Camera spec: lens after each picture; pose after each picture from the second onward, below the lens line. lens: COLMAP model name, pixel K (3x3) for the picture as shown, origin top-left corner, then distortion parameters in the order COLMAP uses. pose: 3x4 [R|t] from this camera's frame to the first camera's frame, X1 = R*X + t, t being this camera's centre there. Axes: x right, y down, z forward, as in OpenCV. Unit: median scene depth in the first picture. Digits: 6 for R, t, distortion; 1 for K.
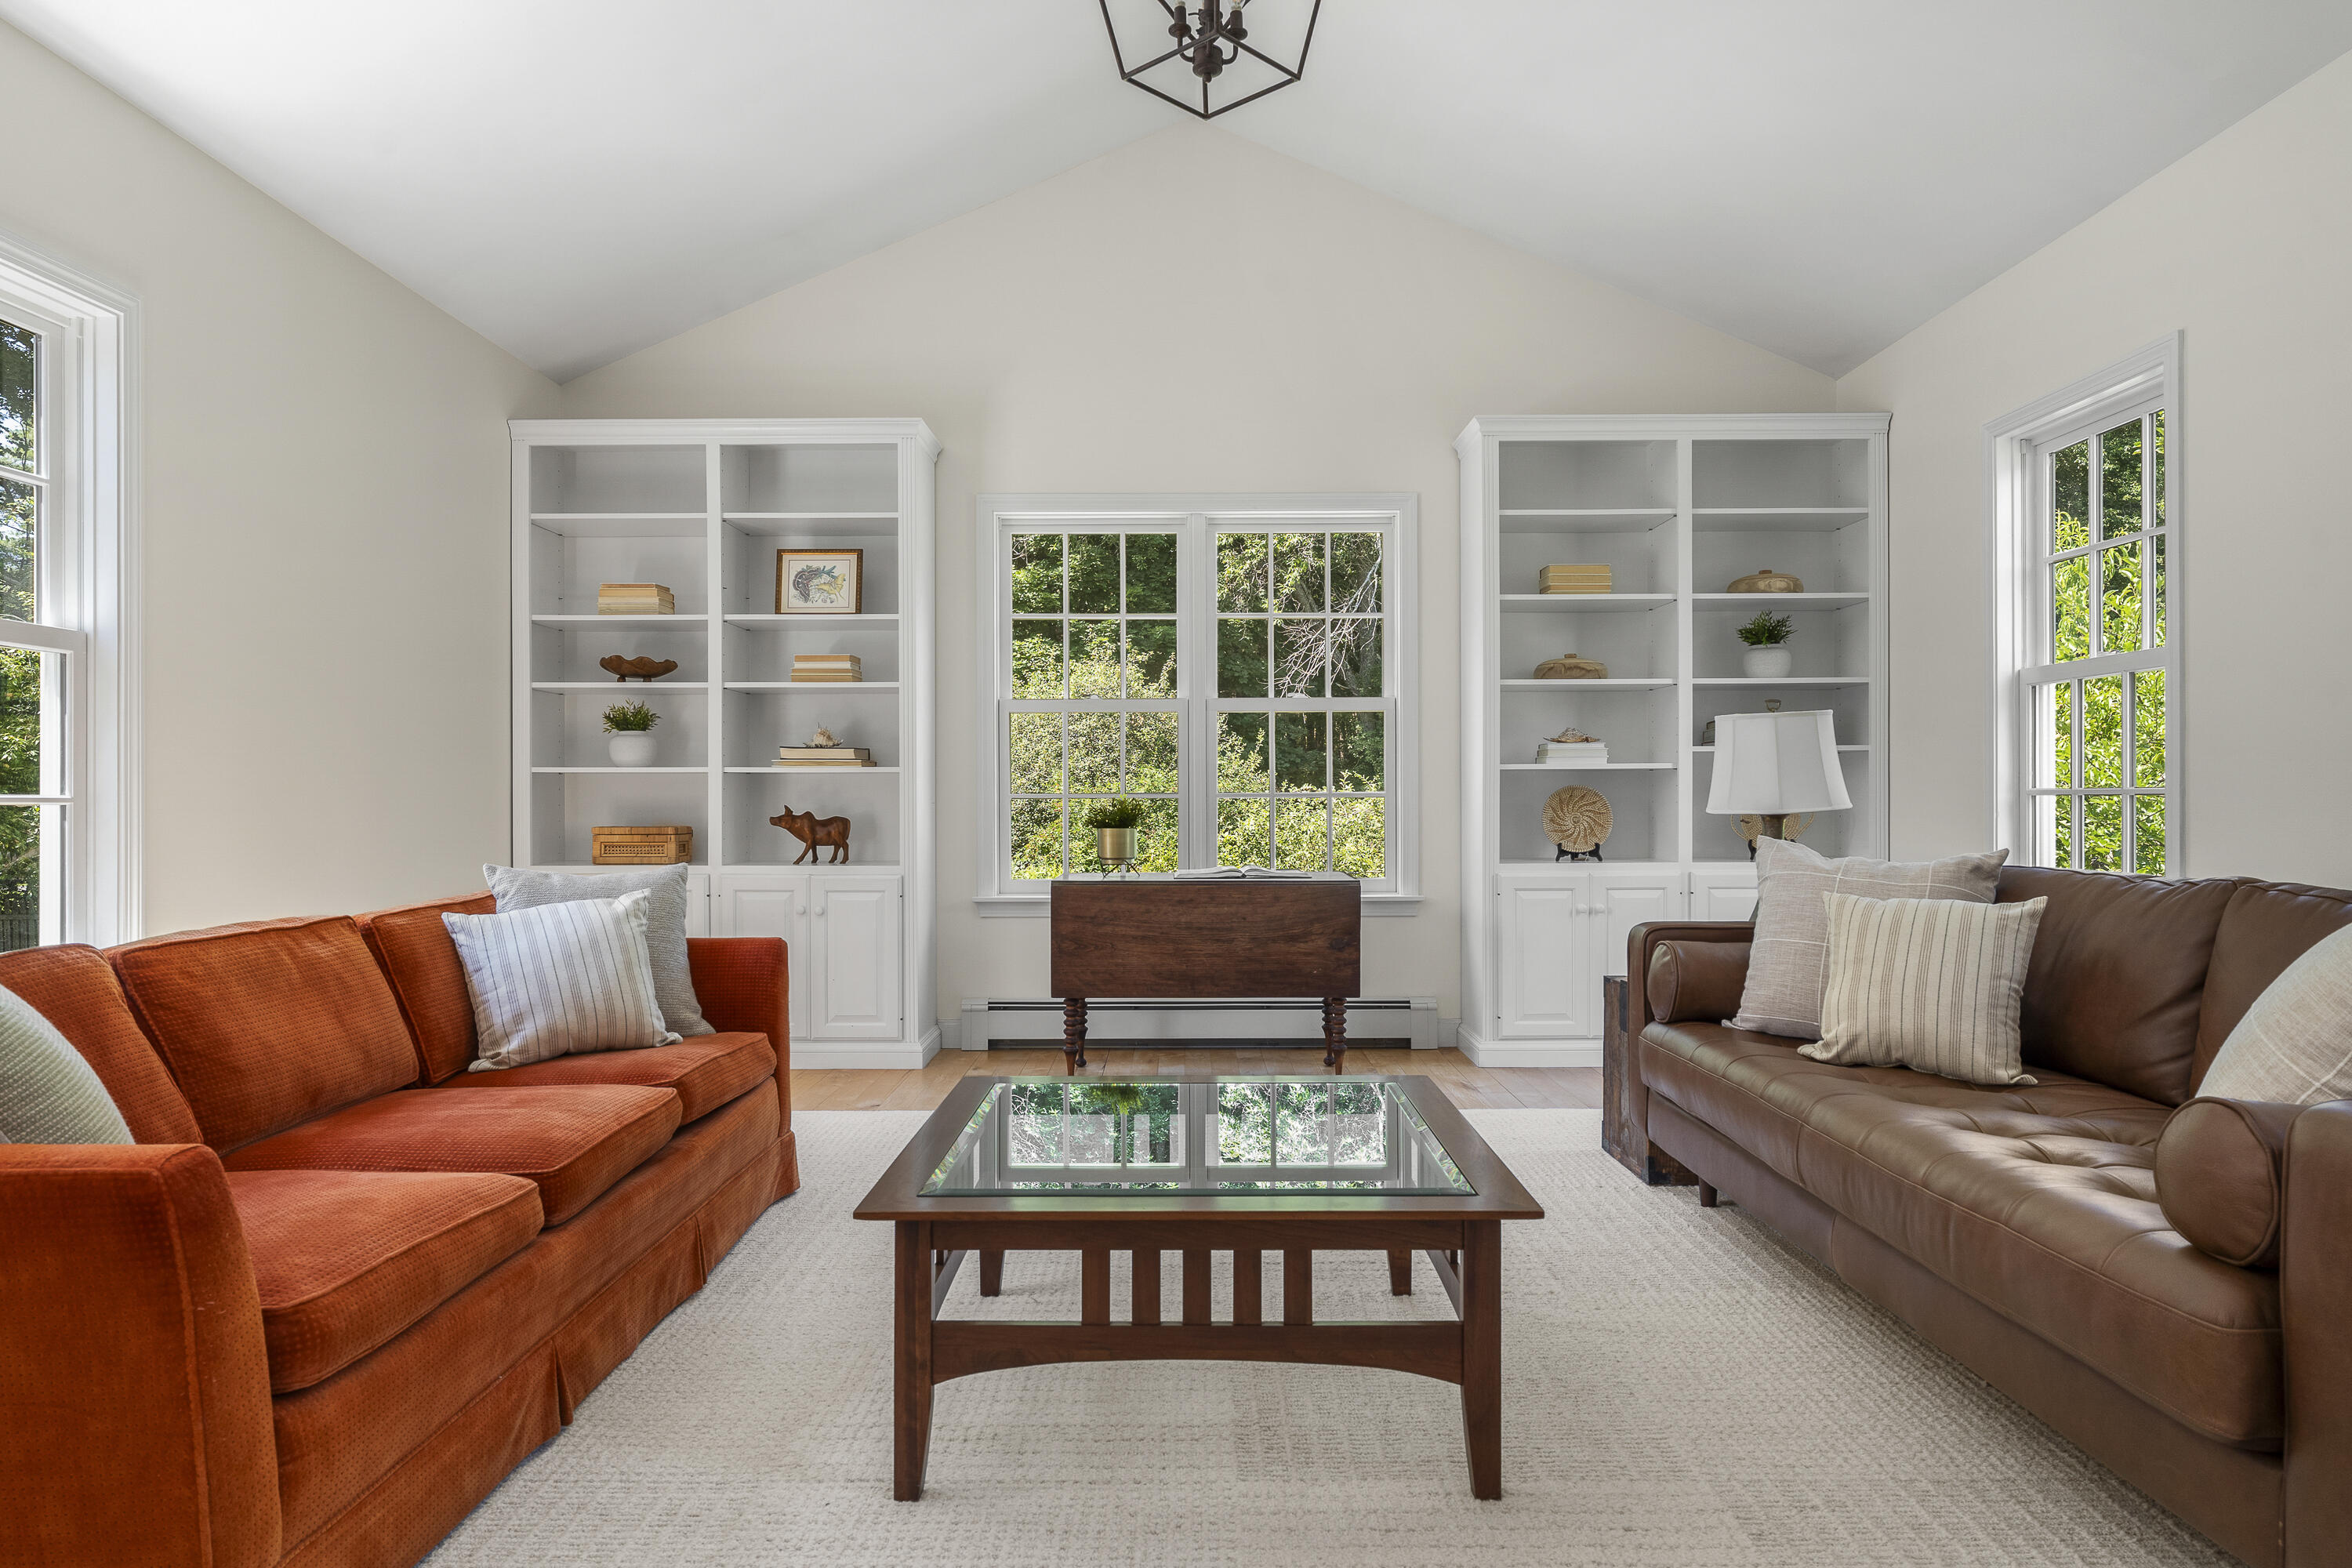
lens RADIAL K [[1417.0, 0, 1184.0], [0, 1417.0, 791.7], [0, 0, 1]] dist [-0.000358, 0.000868]
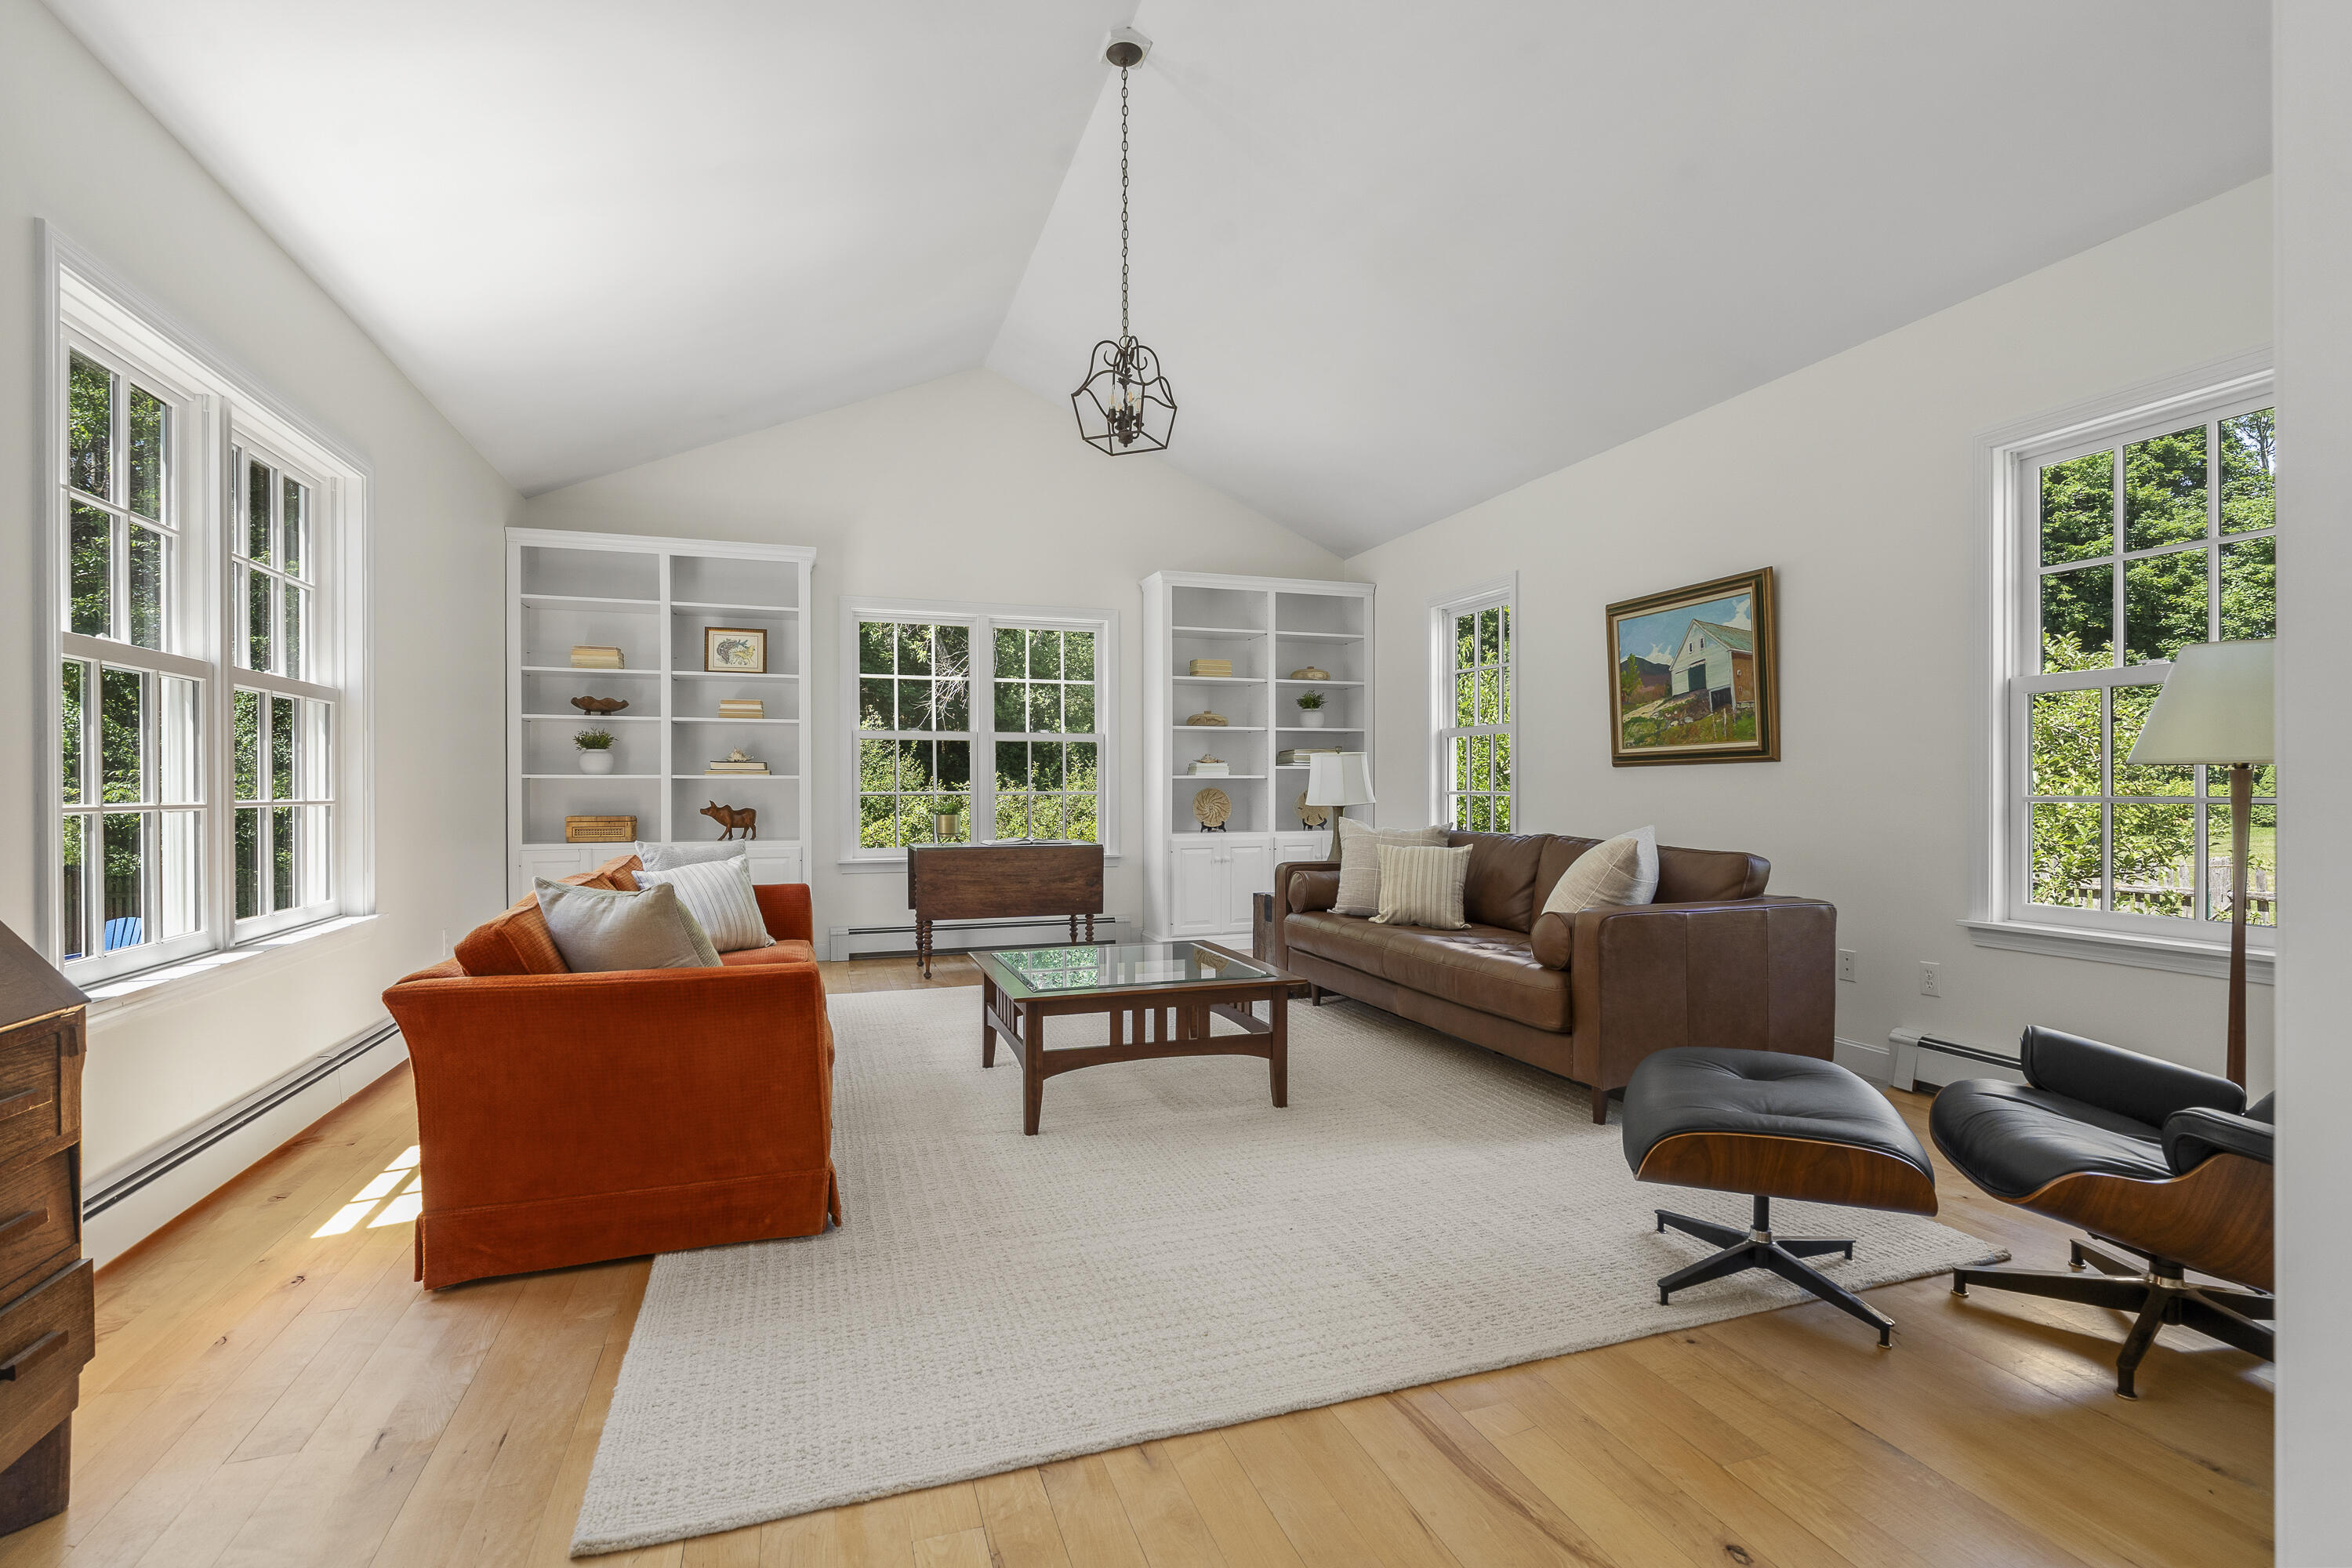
lens RADIAL K [[1076.6, 0, 1179.6], [0, 1076.6, 783.7], [0, 0, 1]] dist [-0.000532, 0.000164]
pose [[0.943429, 0.002249, 0.331566, -0.217333], [-0.002481, 0.999997, 0.000276, -0.011006], [-0.331565, -0.001083, 0.943432, -0.246856]]
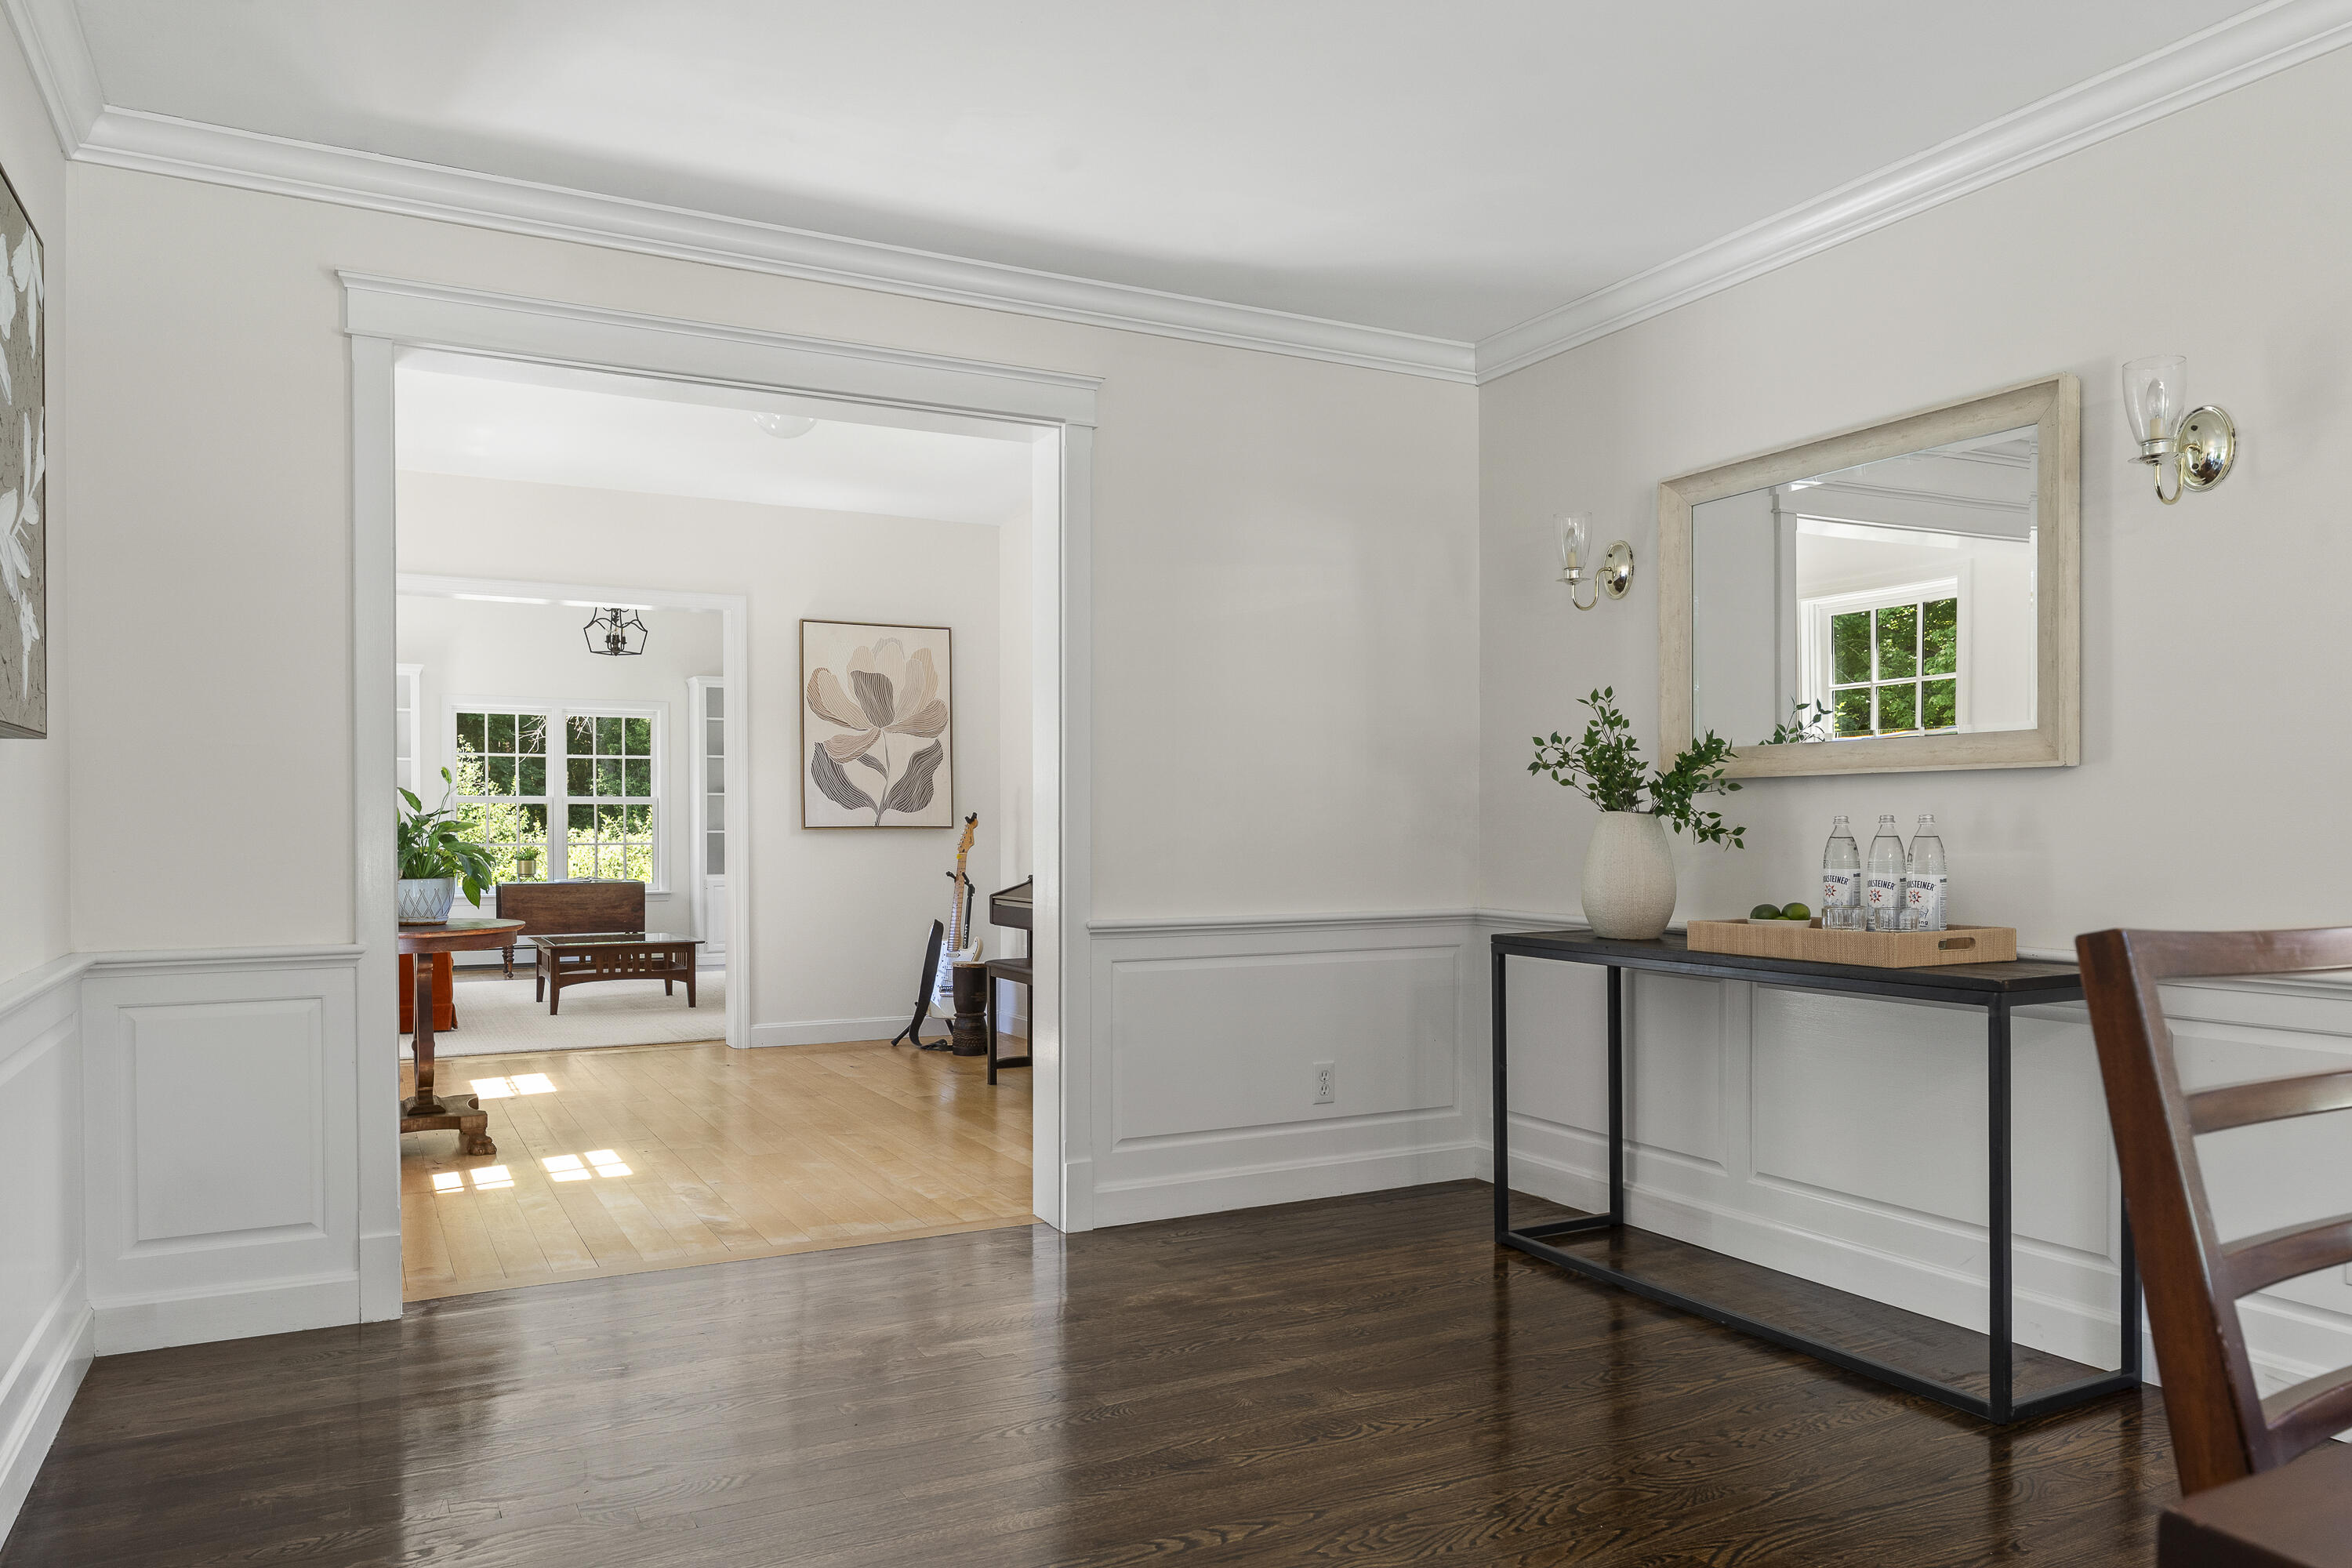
lens RADIAL K [[1593.5, 0, 1182.2], [0, 1593.5, 839.8], [0, 0, 1]] dist [0.000428, 0.002058]
pose [[0.884102, -0.003610, 0.467280, -0.322112], [-0.002168, 0.999928, 0.011827, -0.040257], [-0.467289, -0.011469, 0.884030, -1.750878]]
